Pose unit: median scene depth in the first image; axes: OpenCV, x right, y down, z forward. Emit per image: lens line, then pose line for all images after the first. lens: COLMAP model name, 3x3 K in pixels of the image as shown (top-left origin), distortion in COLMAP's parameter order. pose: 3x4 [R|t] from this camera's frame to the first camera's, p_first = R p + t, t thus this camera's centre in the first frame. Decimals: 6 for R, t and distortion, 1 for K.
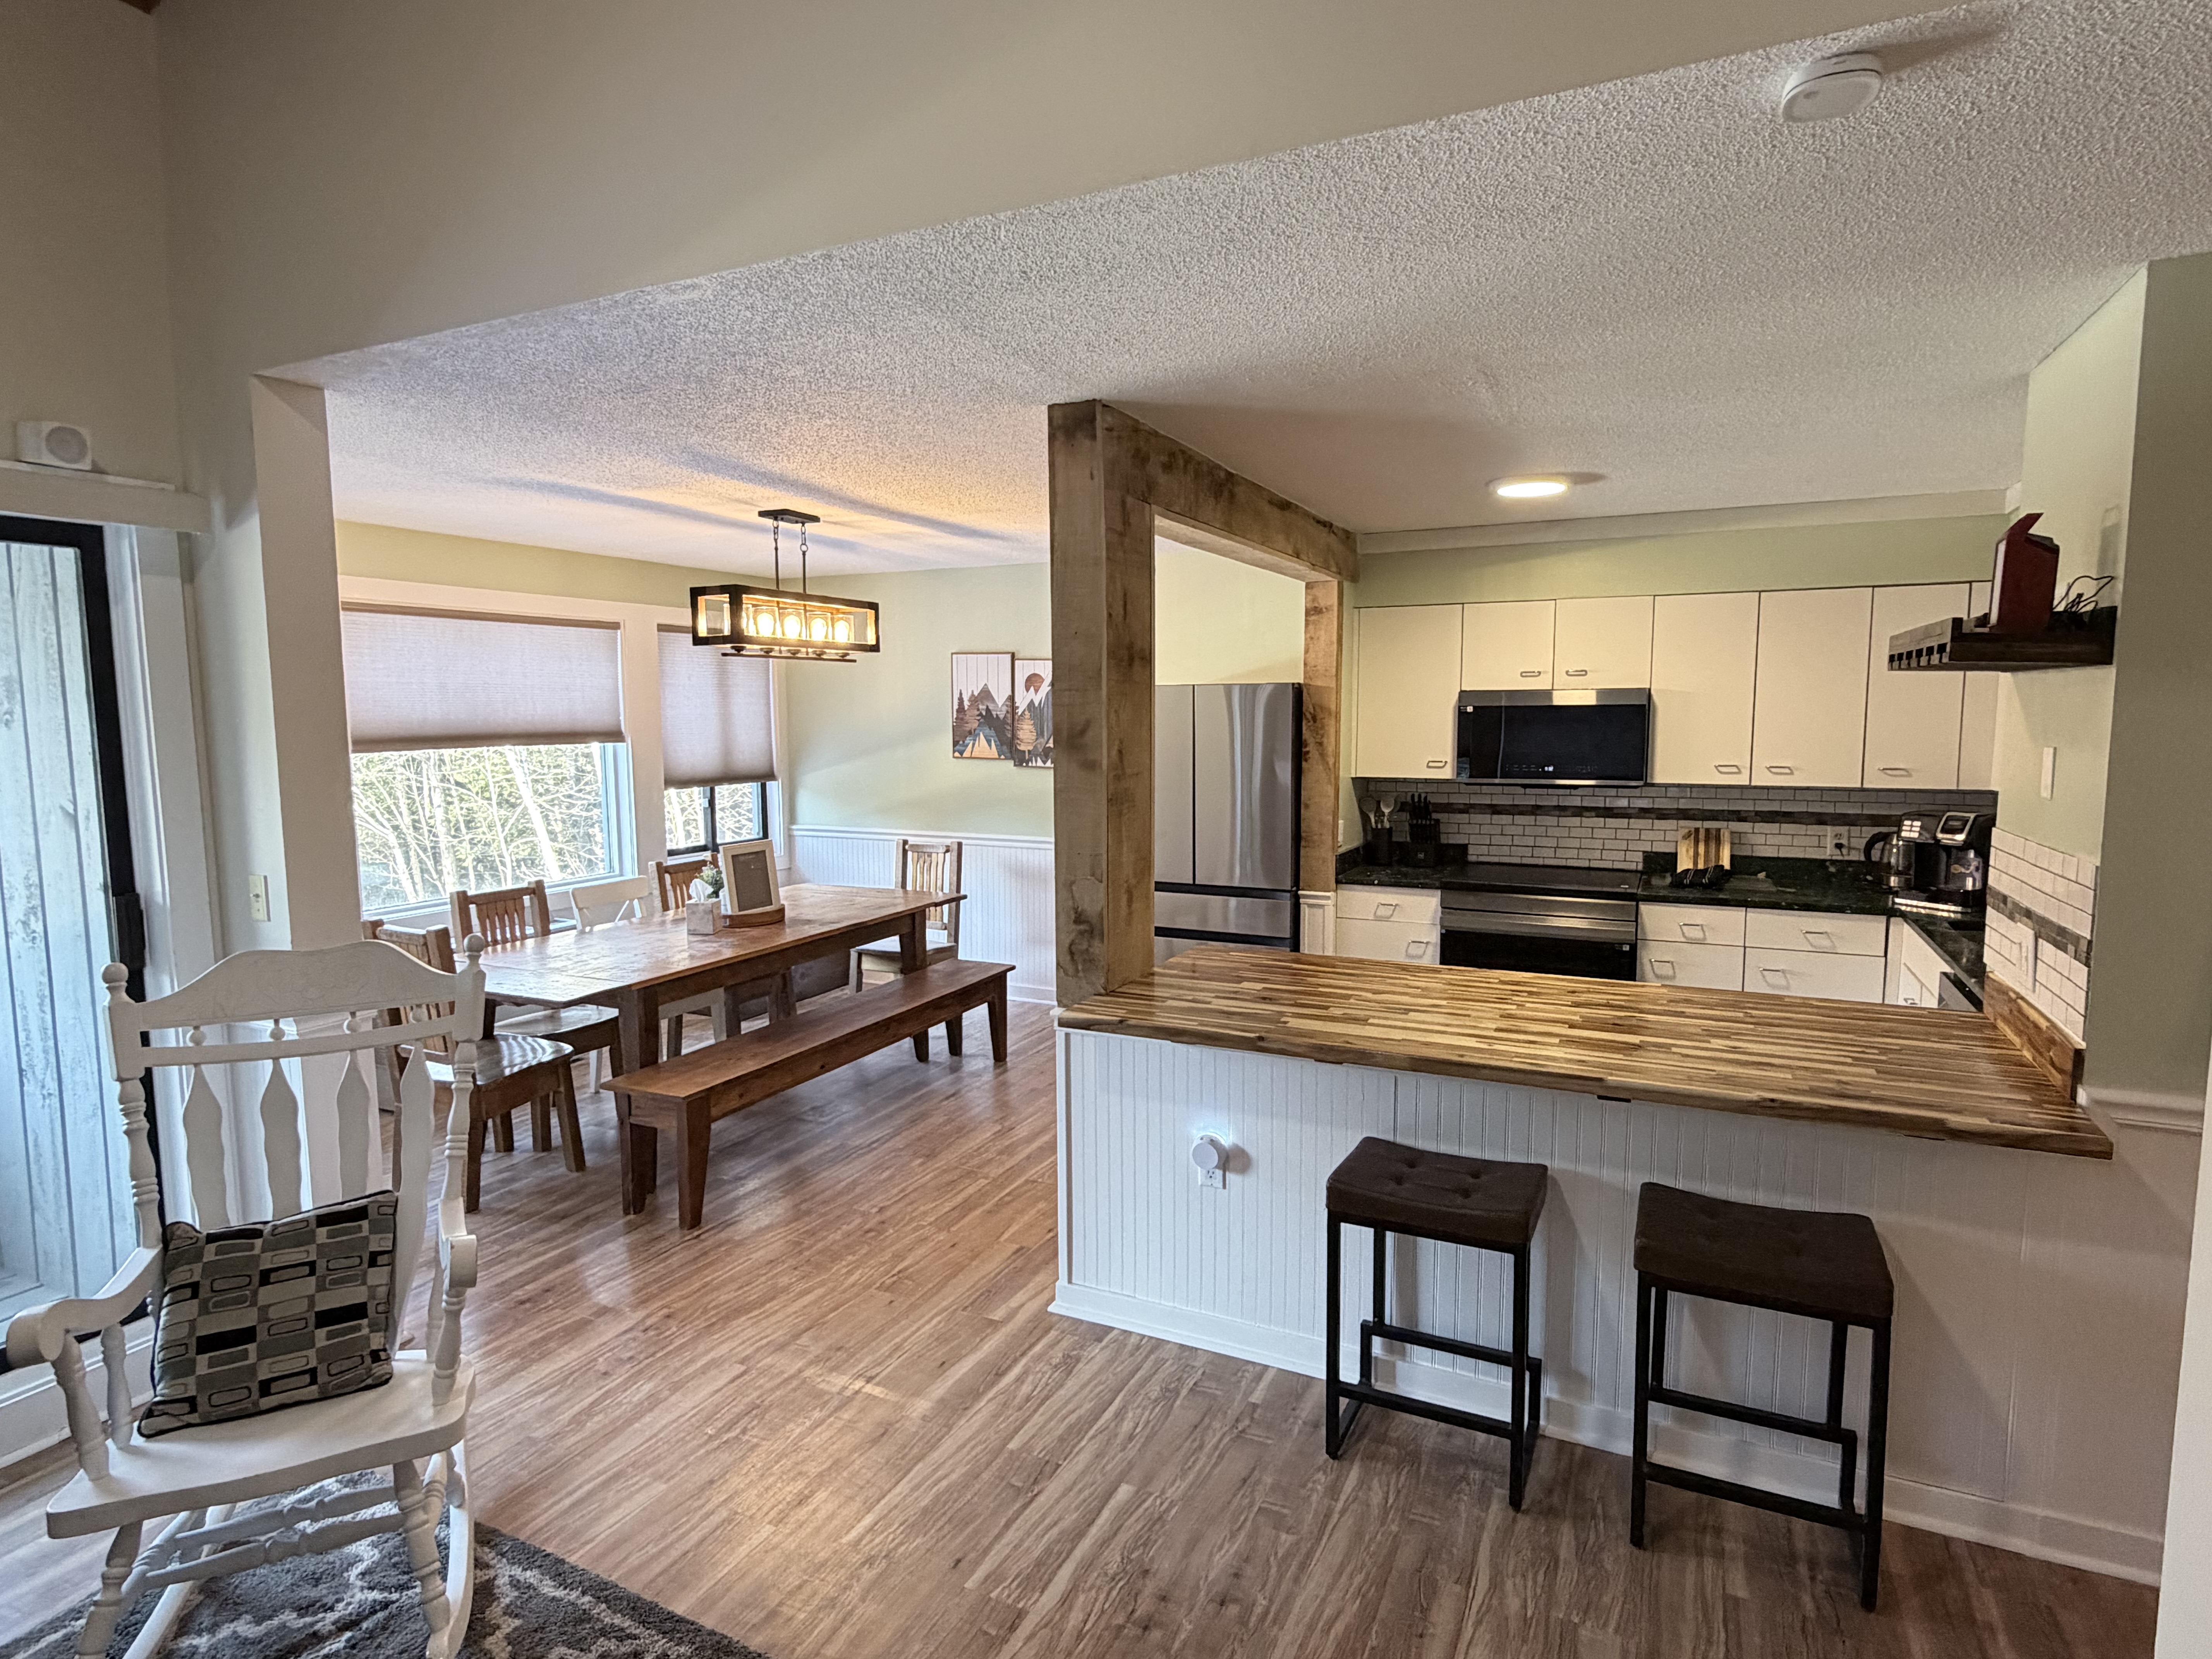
lens RADIAL K [[1182.4, 0, 1106.4], [0, 1182.4, 834.4], [0, 0, 1]] dist [0.004360, -0.000177]
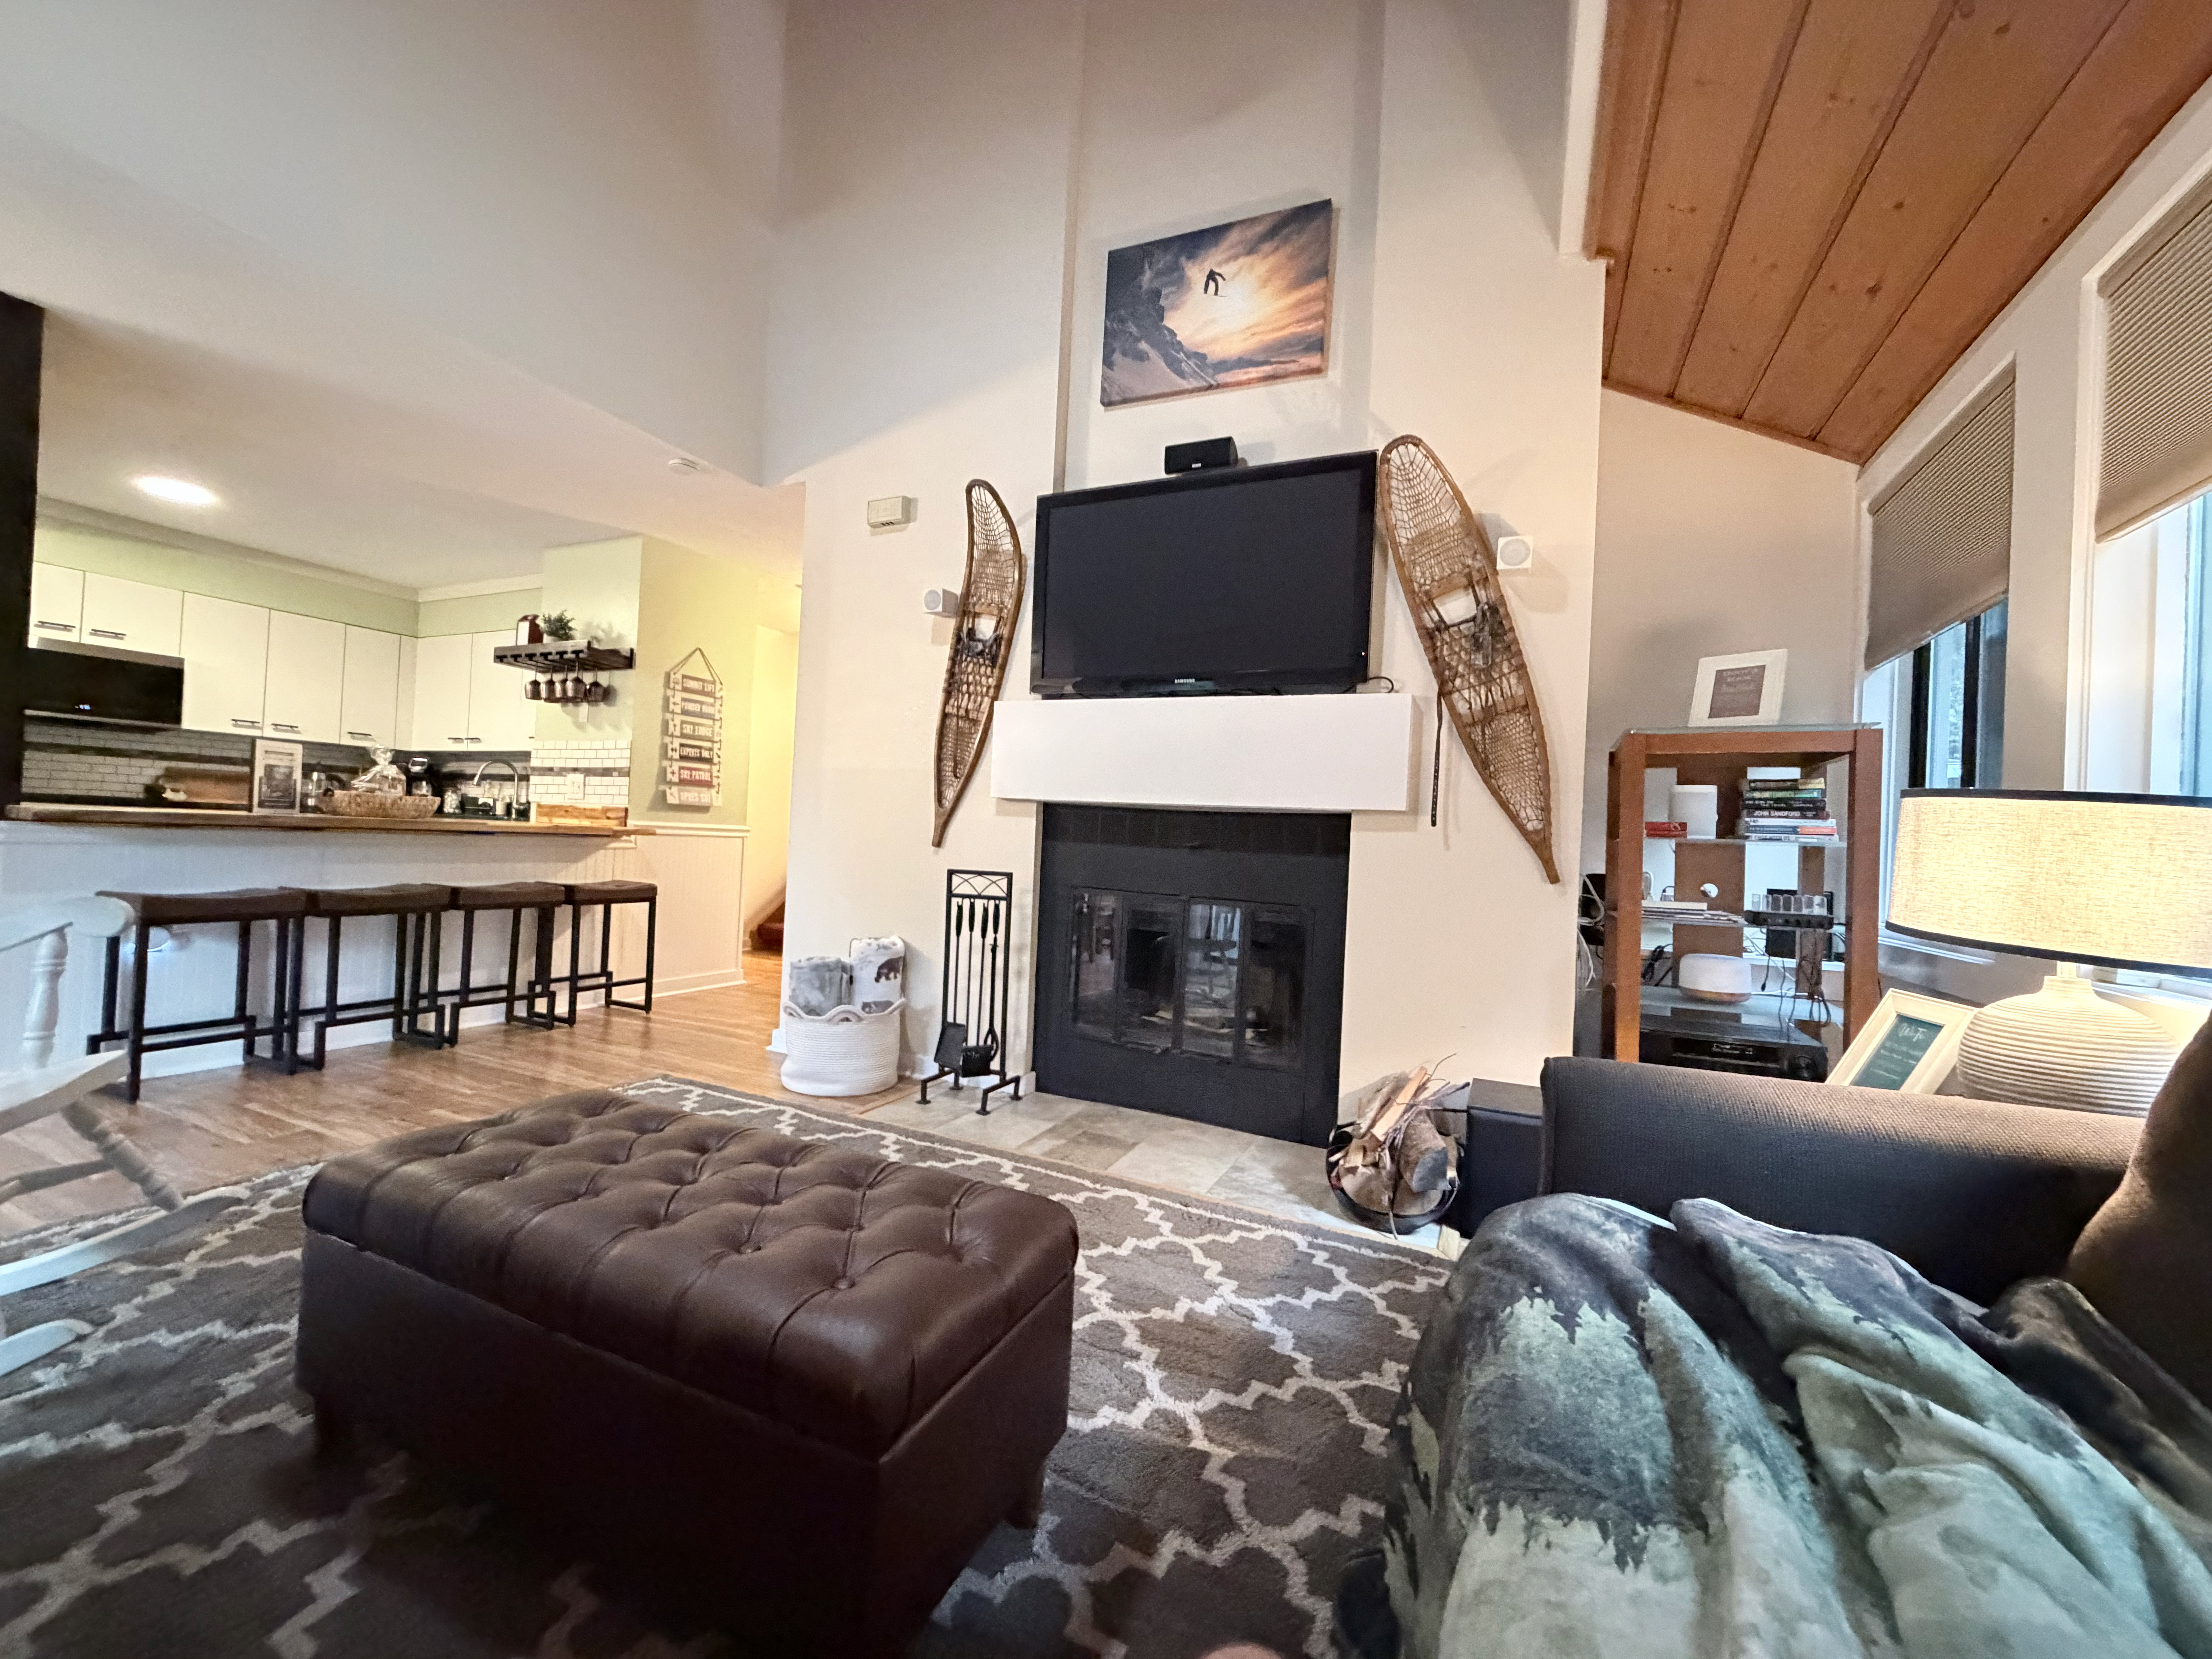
lens RADIAL K [[882.5, 0, 1103.5], [0, 882.5, 830.7], [0, 0, 1]] dist [0.003593, -0.001527]
pose [[-0.016627, 0.017130, 0.999715, -0.596148], [0.058417, 0.998162, -0.016132, 0.160323], [-0.998154, 0.058132, -0.017598, -0.027650]]
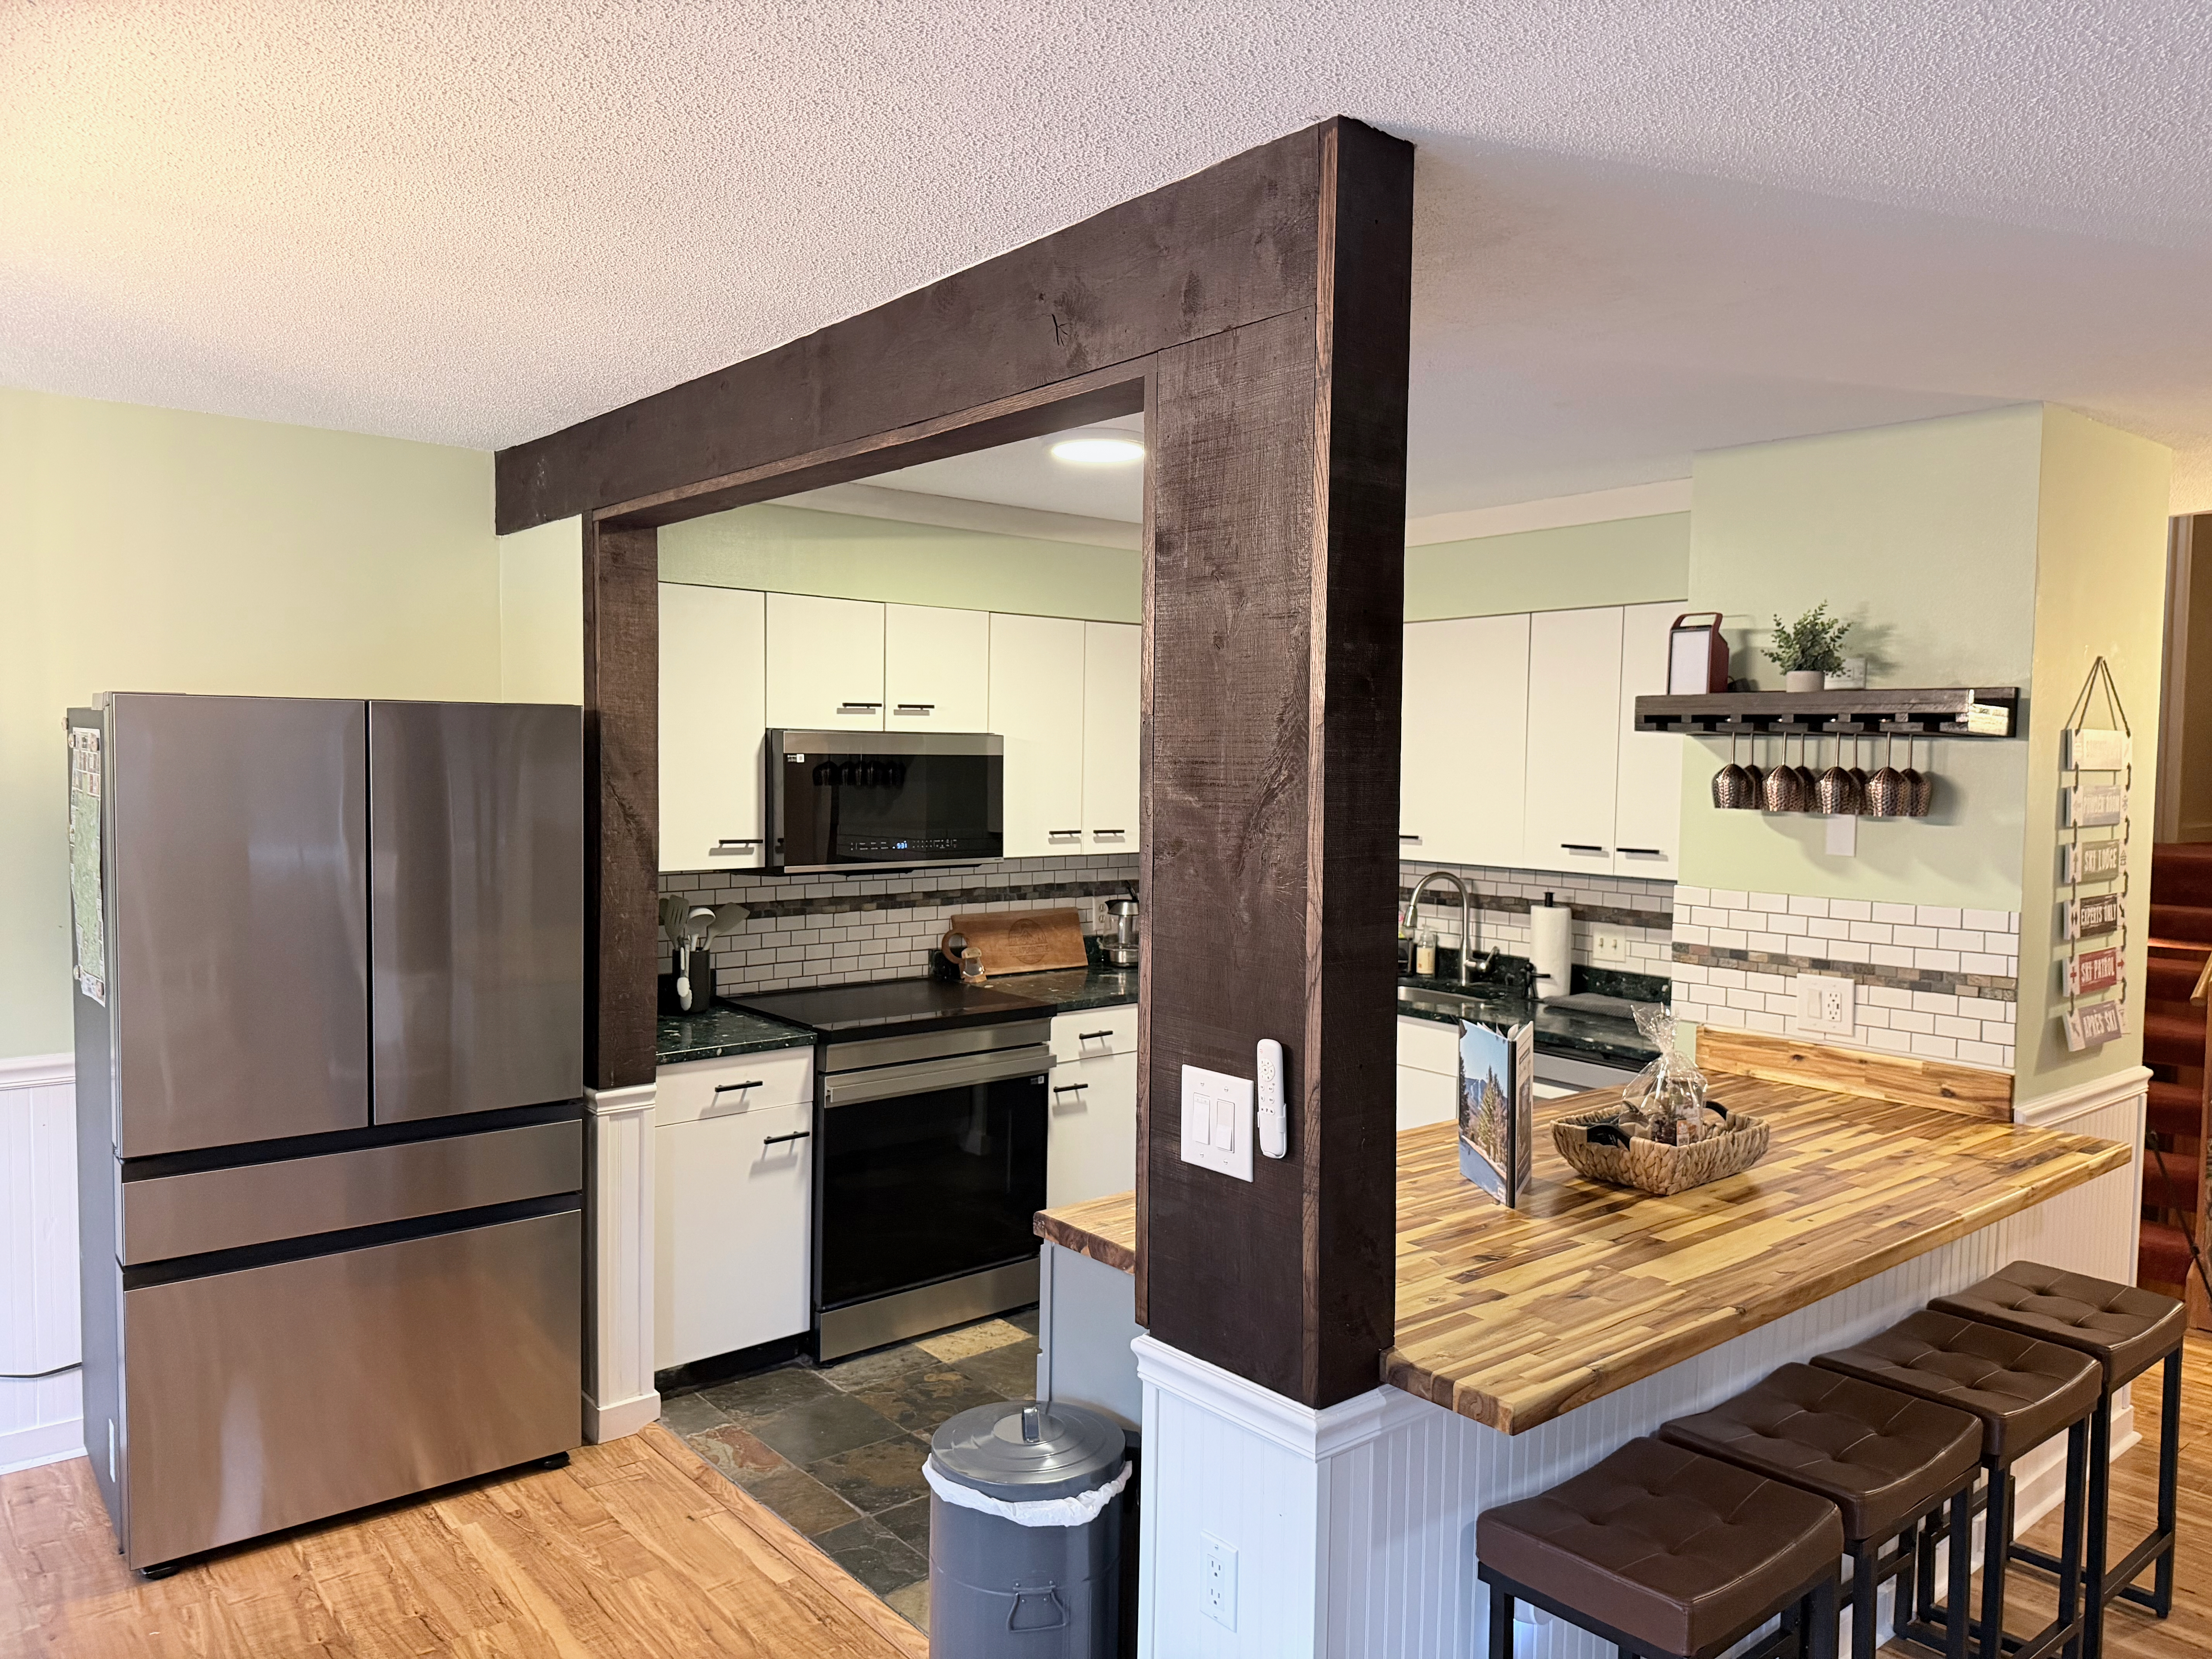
lens RADIAL K [[1552.3, 0, 1105.9], [0, 1552.3, 835.8], [0, 0, 1]] dist [0.061861, -0.081702]
pose [[0.413545, -0.038766, 0.909658, -0.430921], [0.080282, 0.996754, 0.005980, -0.060753], [-0.906937, 0.070556, 0.415315, 0.555451]]
